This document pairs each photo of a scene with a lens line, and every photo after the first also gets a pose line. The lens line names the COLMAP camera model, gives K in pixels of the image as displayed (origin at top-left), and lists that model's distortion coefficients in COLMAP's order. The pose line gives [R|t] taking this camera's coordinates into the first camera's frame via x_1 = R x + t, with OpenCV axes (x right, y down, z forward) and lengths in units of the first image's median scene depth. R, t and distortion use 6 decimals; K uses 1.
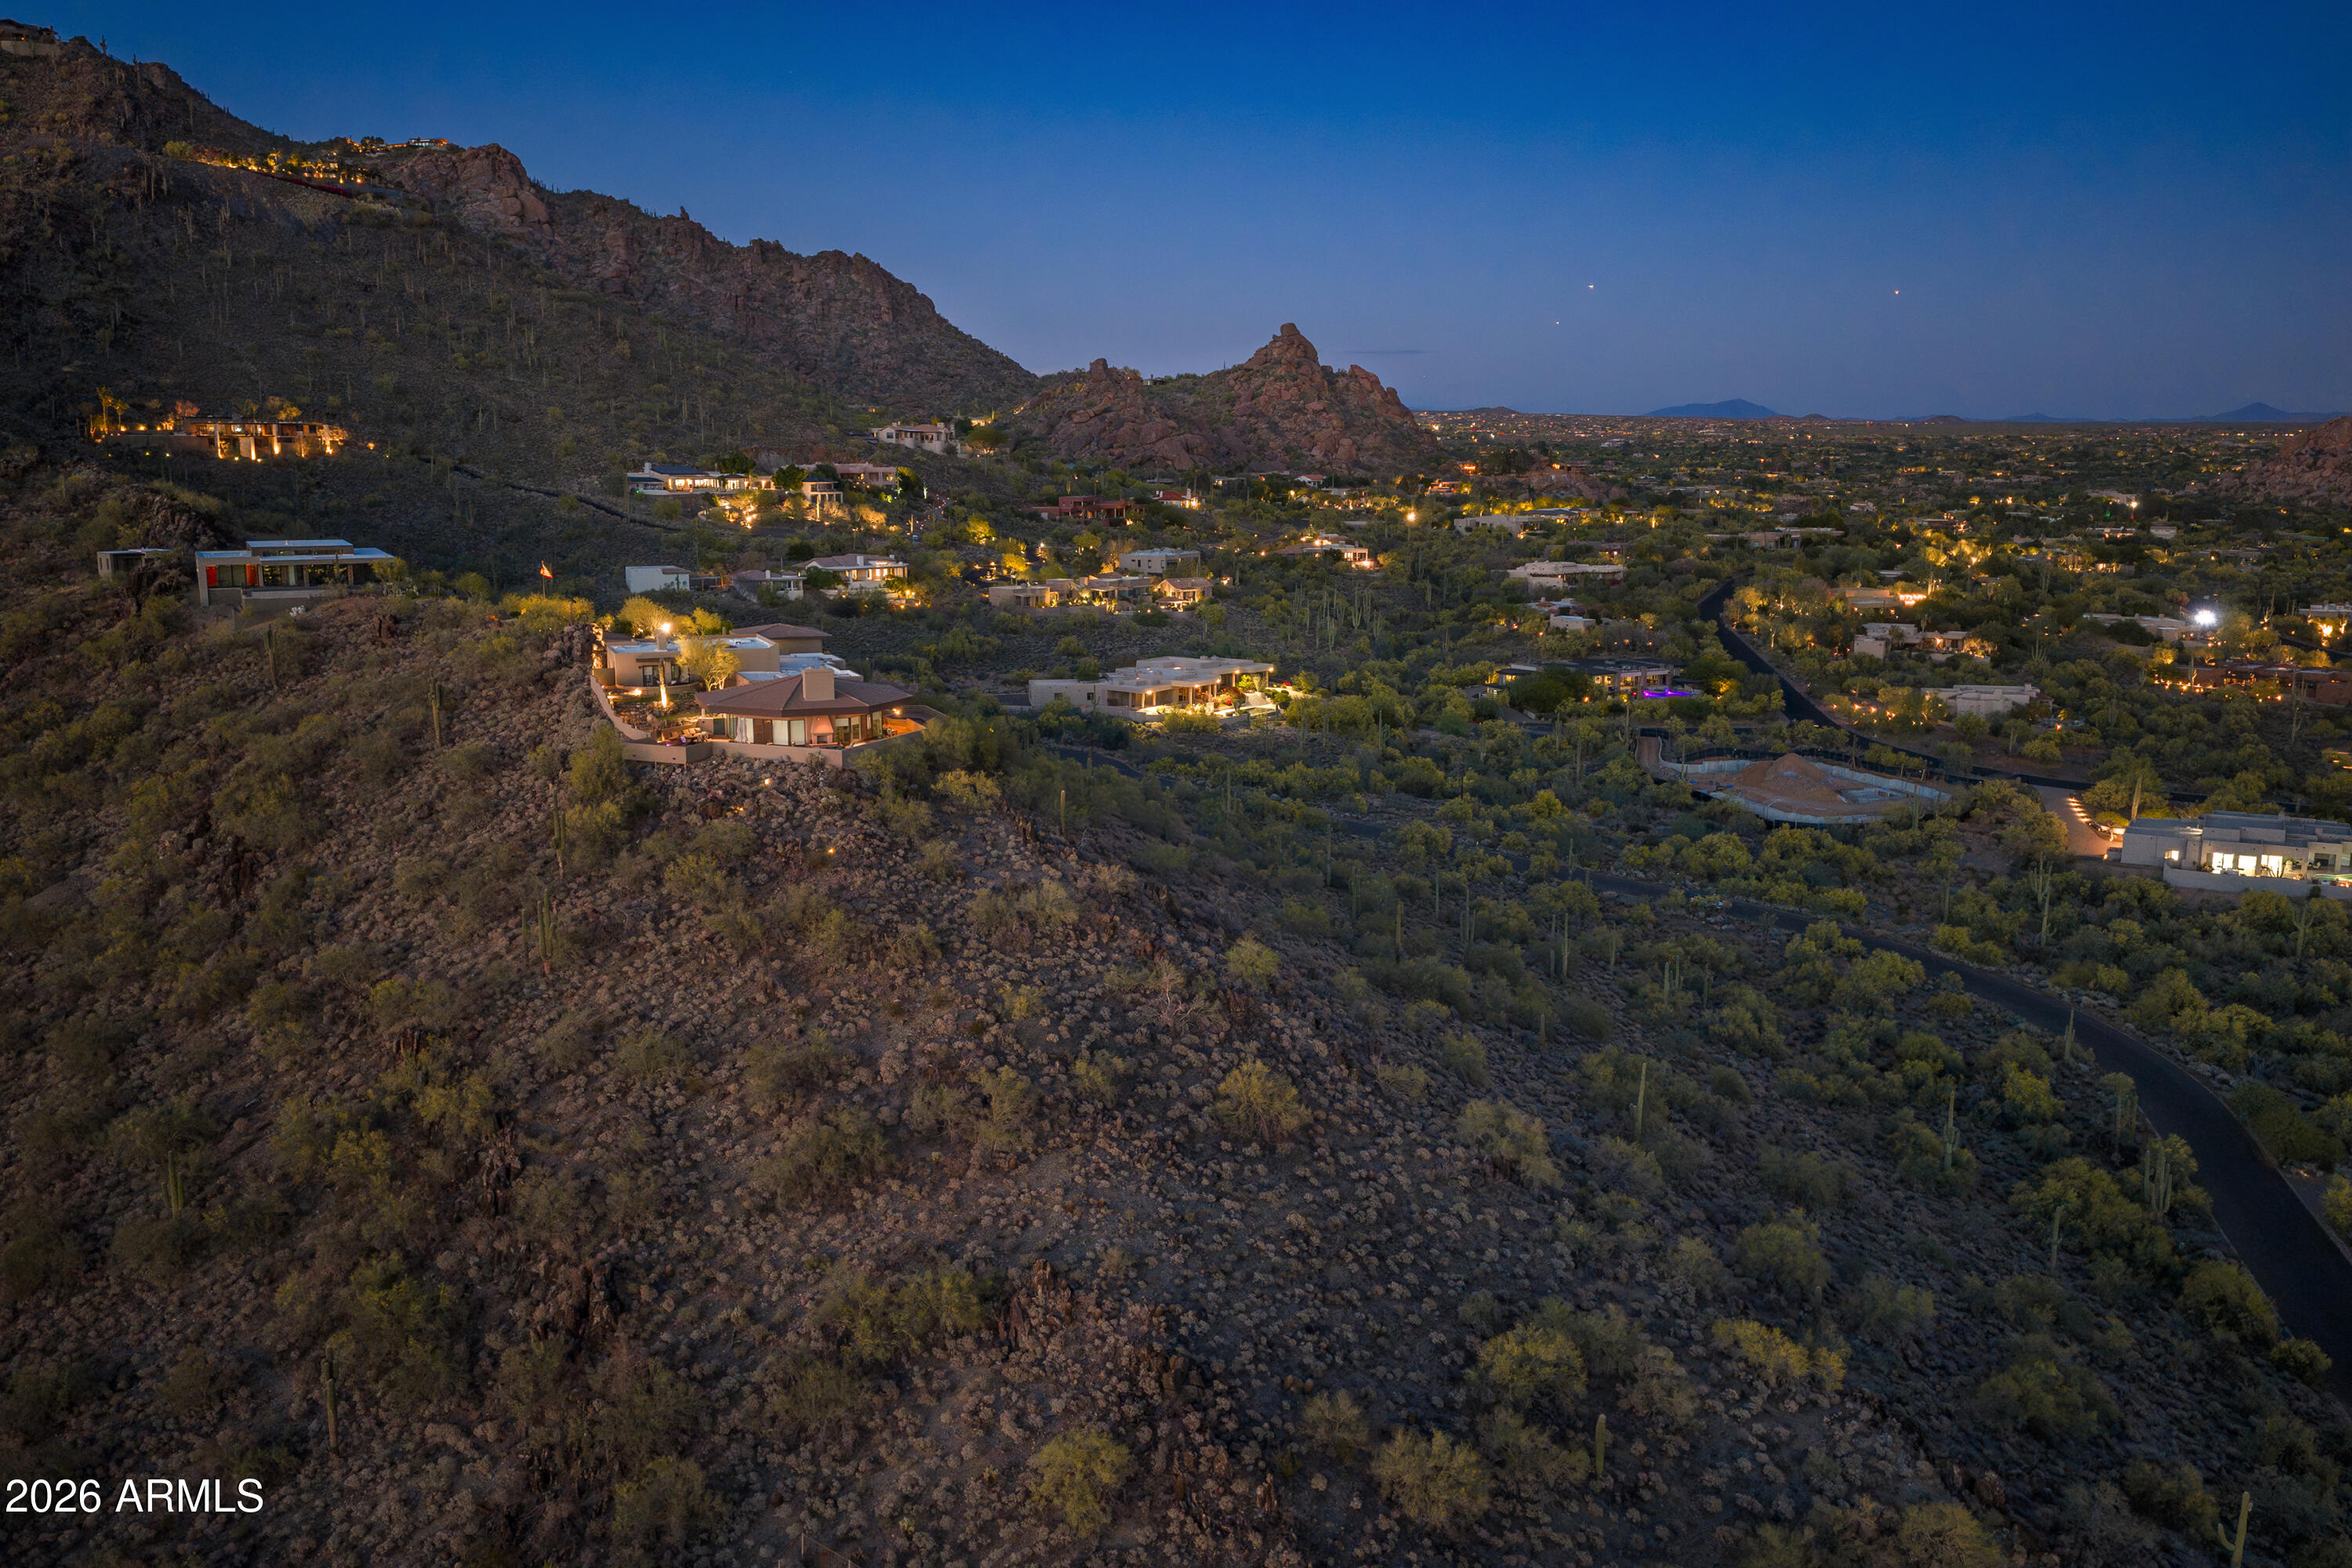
lens RADIAL K [[1952.9, 0, 1184.9], [0, 1952.9, 779.0], [0, 0, 1]] dist [0.016879, -0.031059]
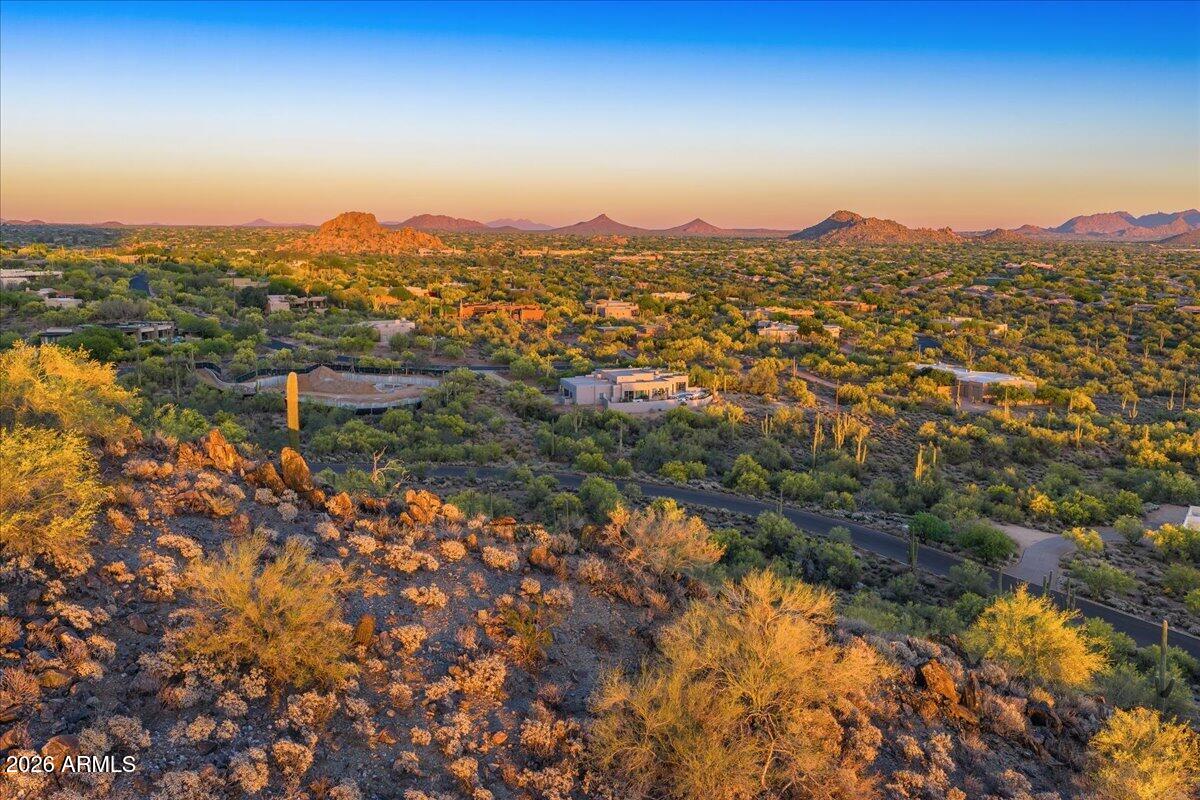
lens RADIAL K [[996.4, 0, 595.4], [0, 996.4, 398.3], [0, 0, 1]] dist [0.016879, -0.031059]
pose [[0.685487, -0.116829, 0.718651, -0.057428], [0.125089, 0.991263, 0.041831, 0.003100], [-0.717259, 0.061220, 0.694112, 0.257078]]
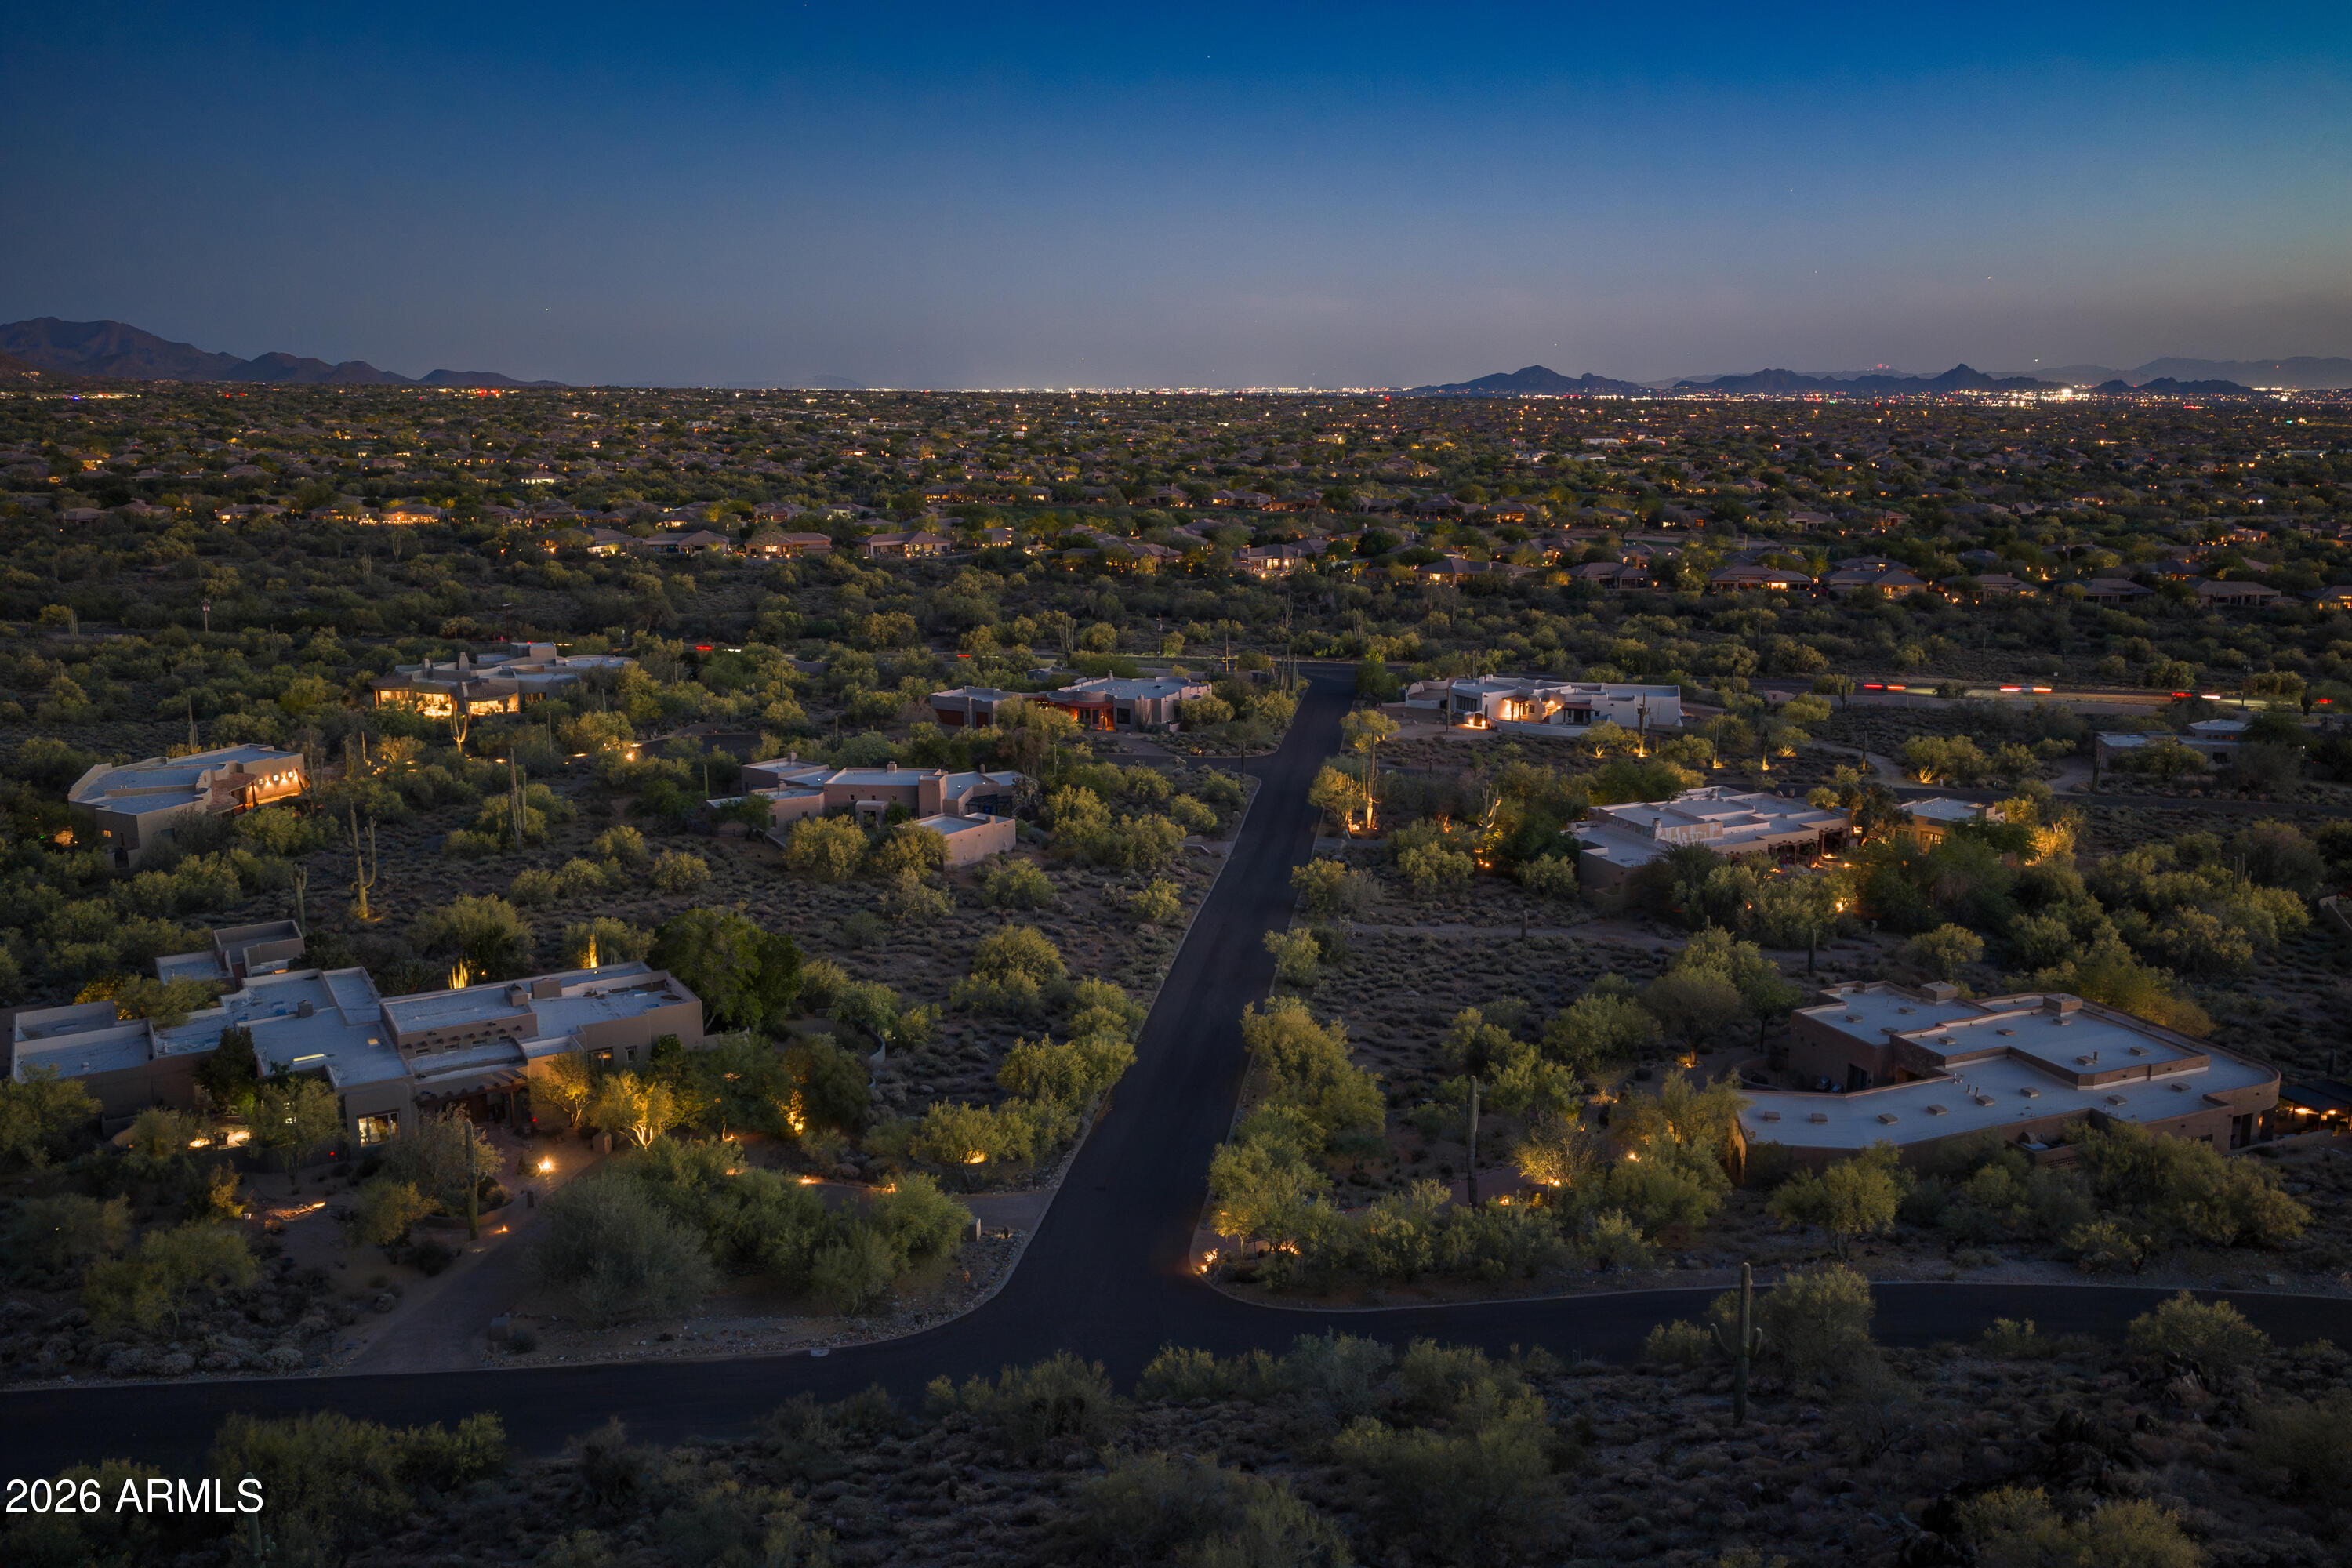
lens RADIAL K [[1952.9, 0, 1175.4], [0, 1952.9, 784.1], [0, 0, 1]] dist [0.016879, -0.031059]
pose [[-0.361472, -0.193129, 0.912162, 0.008083], [0.158798, 0.951267, 0.264337, 0.000013], [-0.918761, 0.240400, -0.313188, 0.275686]]
